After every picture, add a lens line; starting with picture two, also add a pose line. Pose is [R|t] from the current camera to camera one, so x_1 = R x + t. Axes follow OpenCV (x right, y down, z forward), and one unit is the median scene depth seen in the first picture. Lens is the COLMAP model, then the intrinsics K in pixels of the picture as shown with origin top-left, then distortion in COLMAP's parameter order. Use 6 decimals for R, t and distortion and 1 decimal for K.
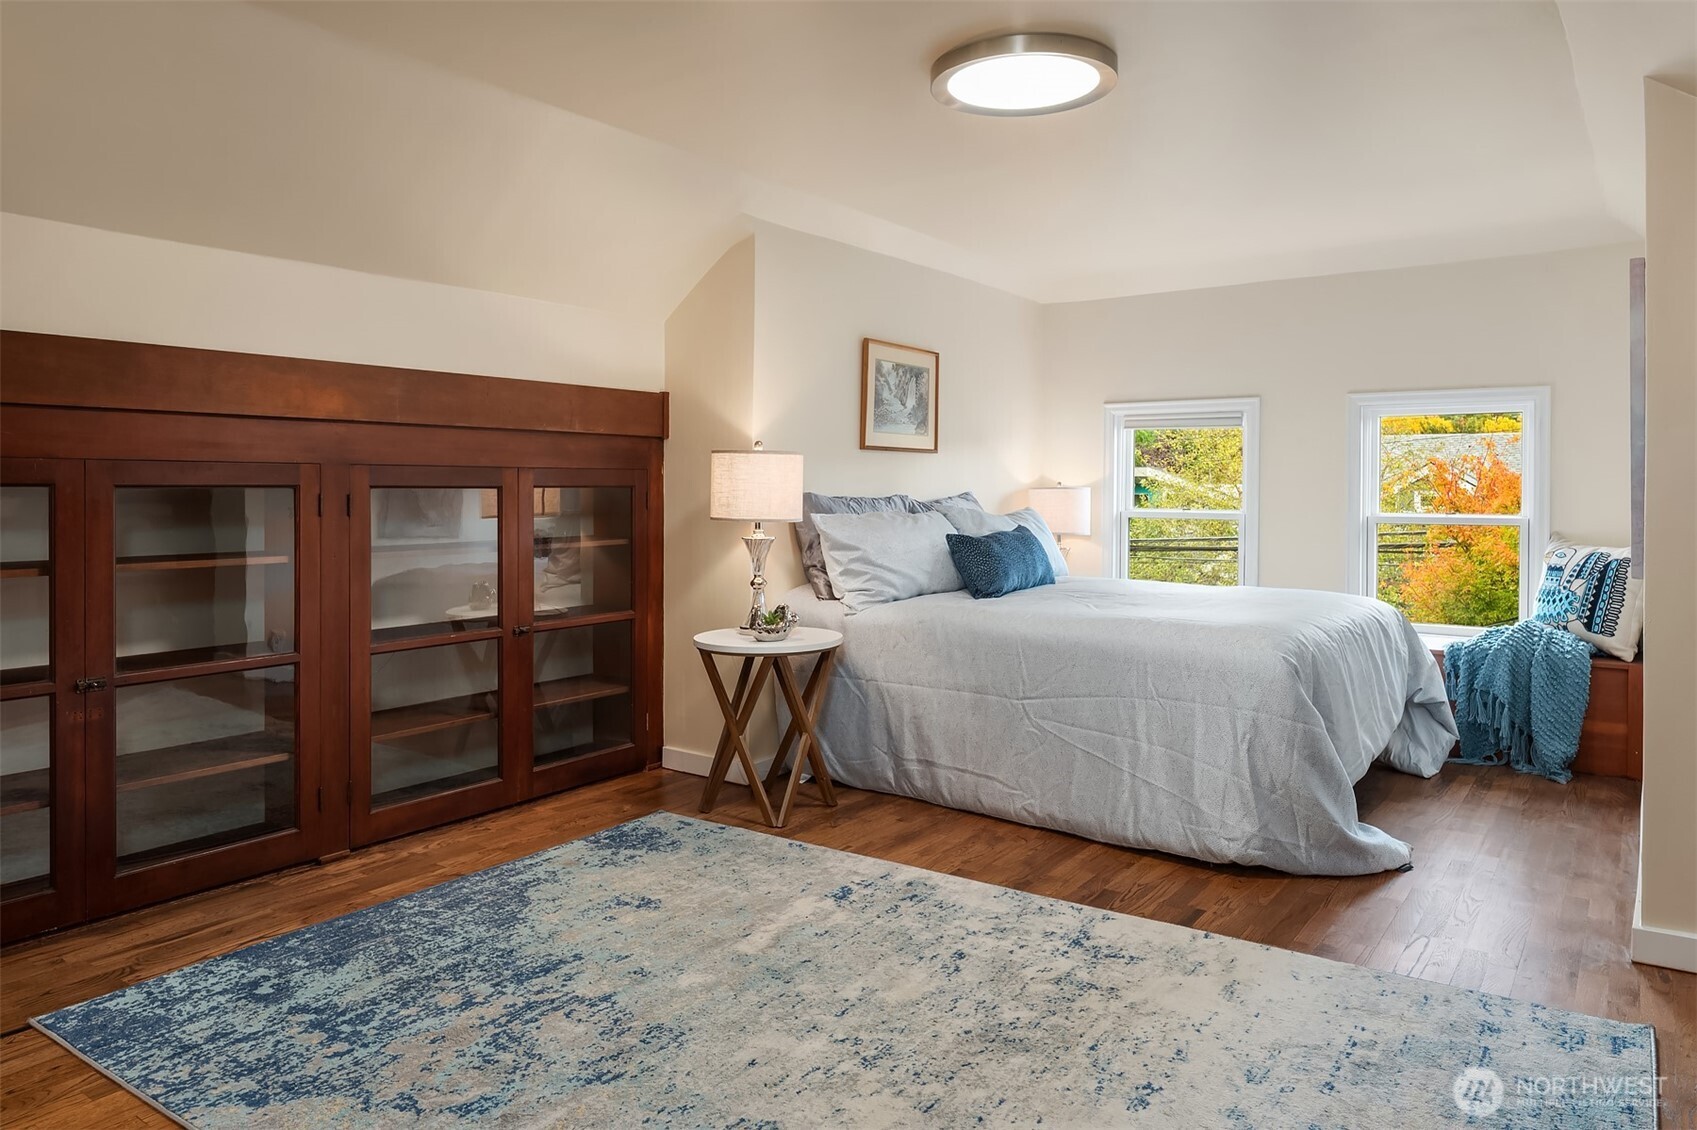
lens RADIAL K [[1131.7, 0, 841.4], [0, 1131.7, 522.7], [0, 0, 1]] dist [0.011403, -0.014201]
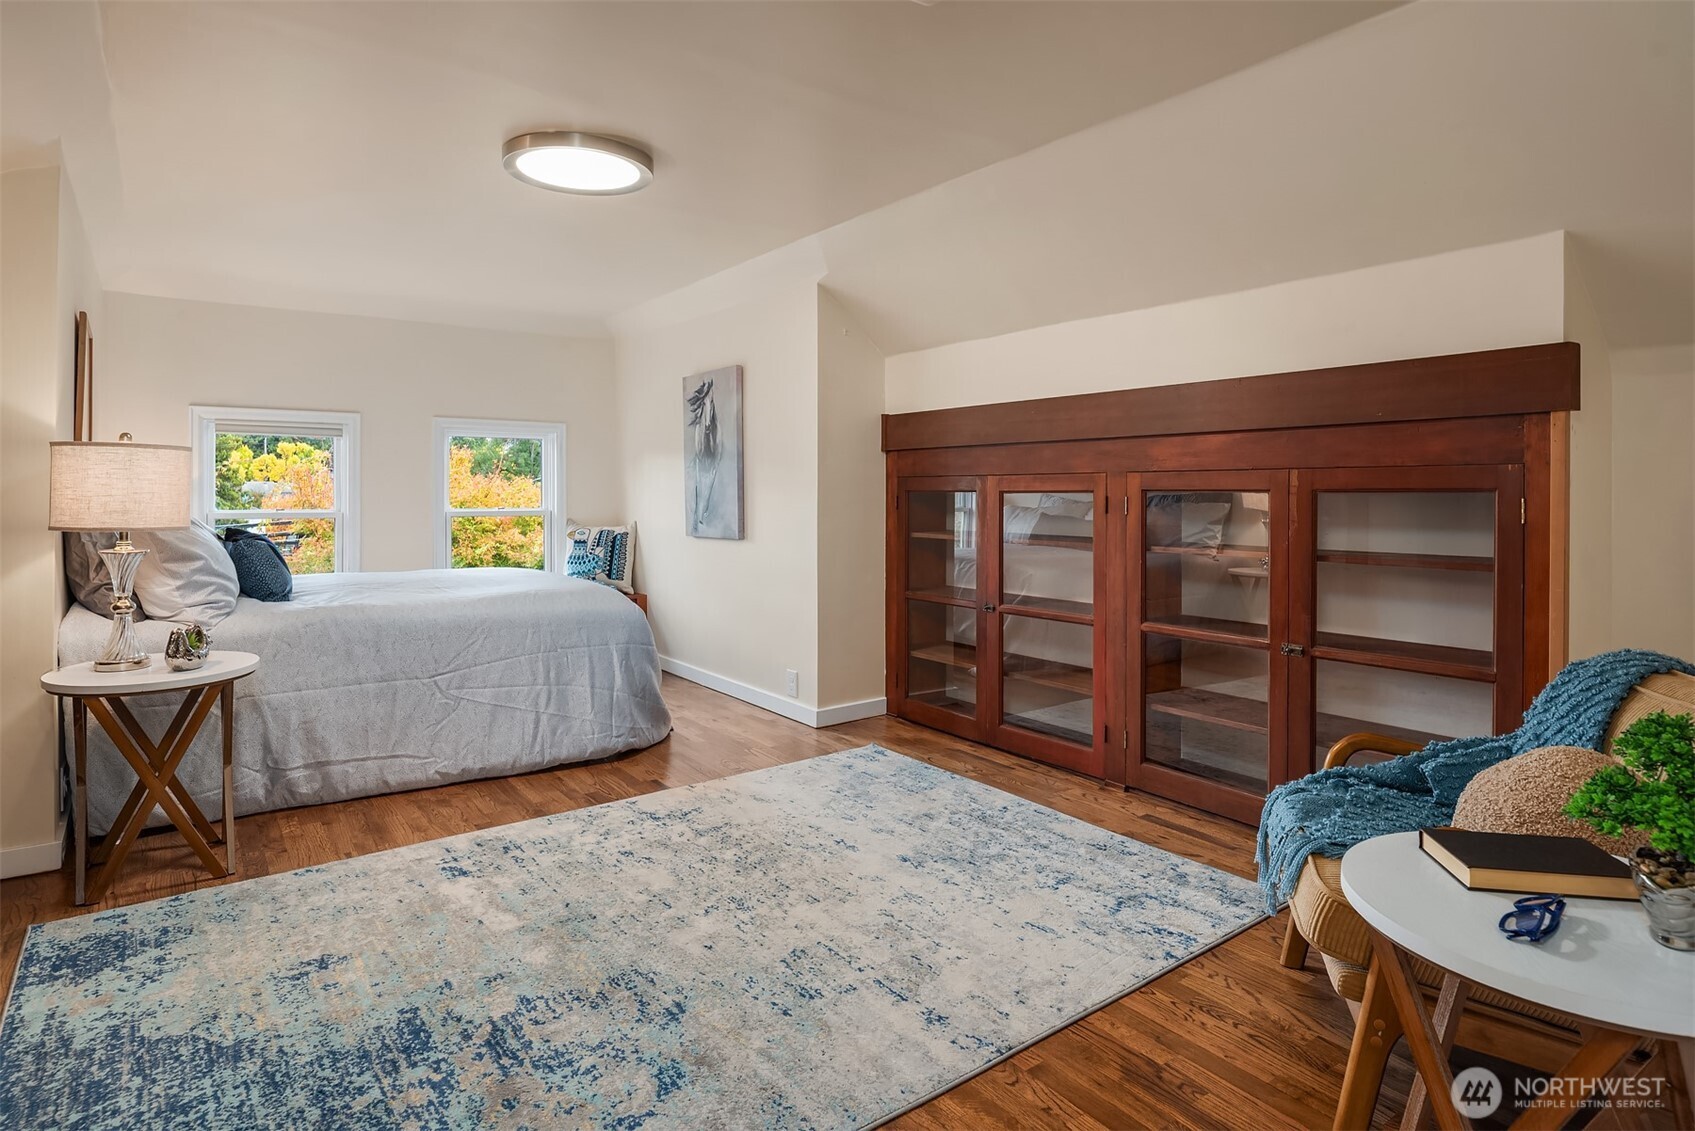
lens RADIAL K [[930.6, 0, 848.7], [0, 930.6, 561.4], [0, 0, 1]] dist [-0.000153, -0.006510]
pose [[0.300559, -0.072517, 0.951002, -0.708858], [0.030338, 0.997328, 0.066462, -0.009720], [-0.953281, 0.008876, 0.301956, 0.389275]]
